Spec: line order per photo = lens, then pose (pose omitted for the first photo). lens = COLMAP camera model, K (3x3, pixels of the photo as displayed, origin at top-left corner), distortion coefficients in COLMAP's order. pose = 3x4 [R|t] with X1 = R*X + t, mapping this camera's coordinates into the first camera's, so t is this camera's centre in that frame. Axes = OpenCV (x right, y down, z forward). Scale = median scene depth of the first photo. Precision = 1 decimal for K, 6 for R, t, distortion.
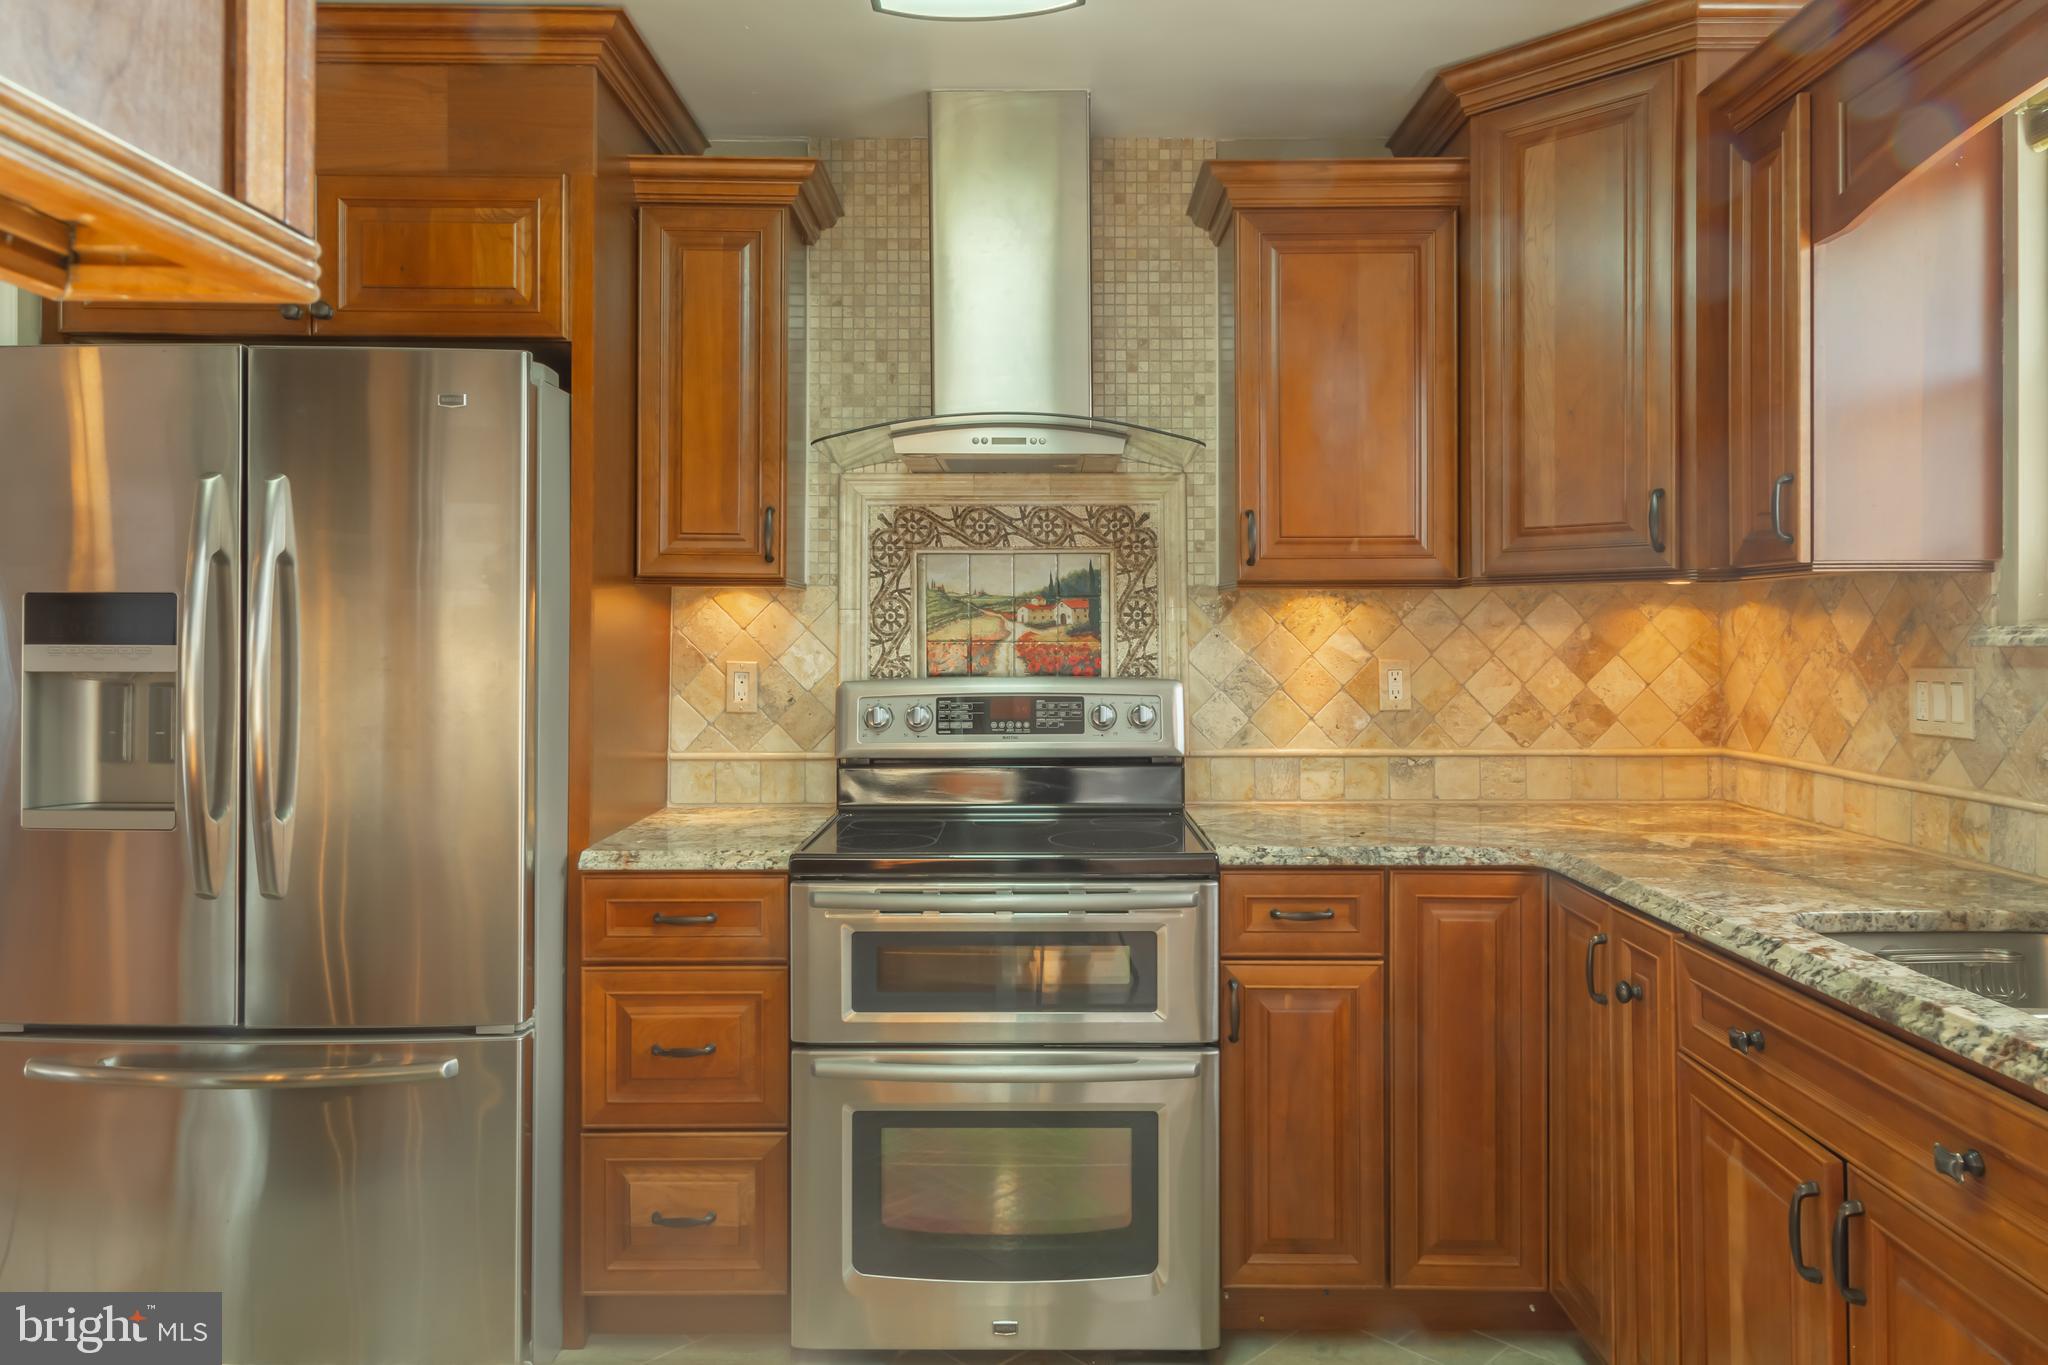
lens RADIAL K [[1349.9, 0, 1025.7], [0, 1349.9, 634.0], [0, 0, 1]] dist [0.002515, 0.000131]
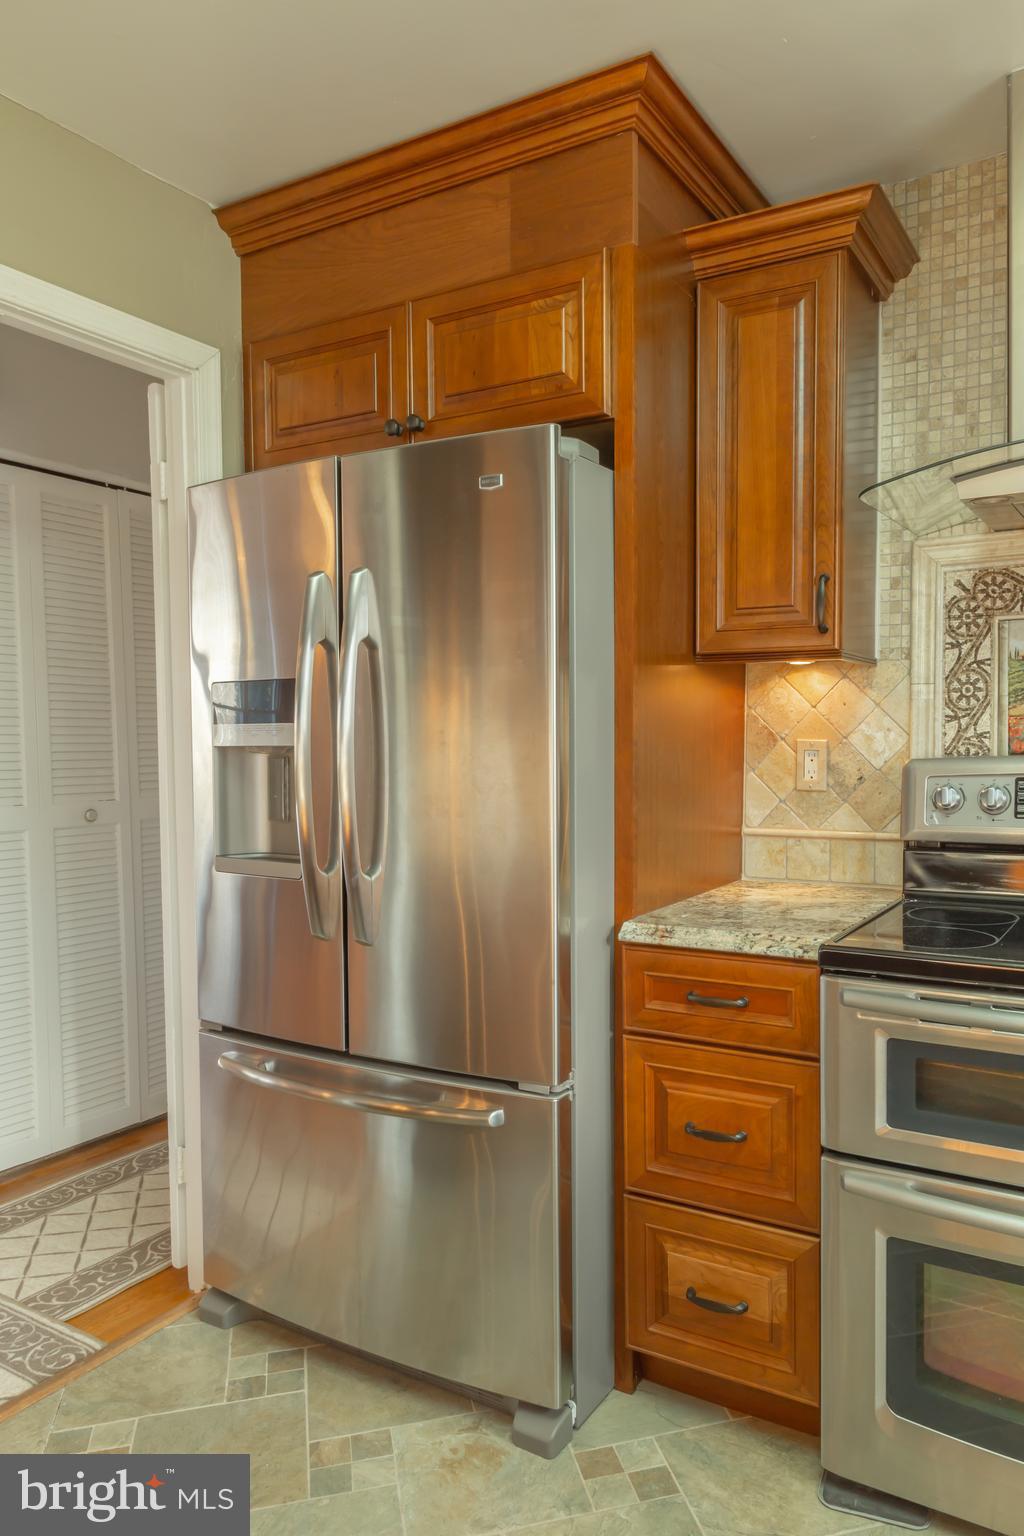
lens RADIAL K [[1041.1, 0, 596.6], [0, 1041.1, 784.0], [0, 0, 1]] dist [0.005808, -0.001910]
pose [[0.871903, 0.014906, -0.489451, 0.029357], [0.009006, 0.998879, 0.046463, 0.016025], [0.489595, -0.044919, 0.870792, 0.248397]]
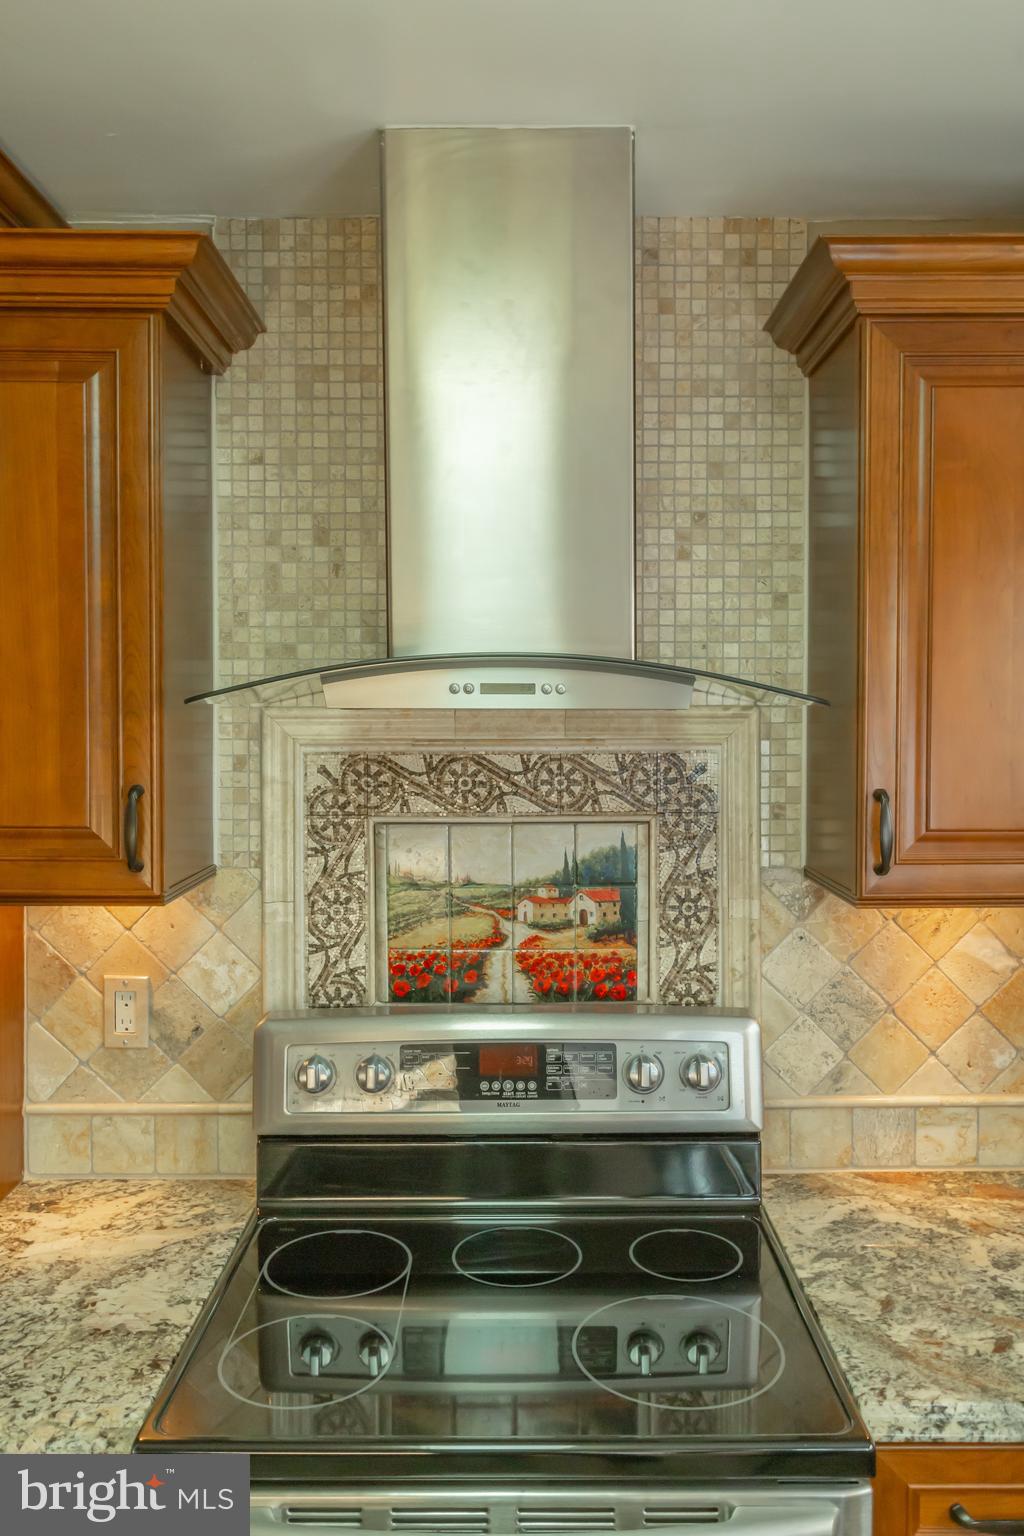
lens RADIAL K [[1140.6, 0, 512.0], [0, 1140.6, 768.0], [0, 0, 1]] dist [-0.007615, -0.002125]
pose [[0.999999, -0.000692, 0.000930, -0.009692], [0.000649, 0.998966, 0.045457, -0.114998], [-0.000960, -0.045457, 0.998966, 0.413680]]
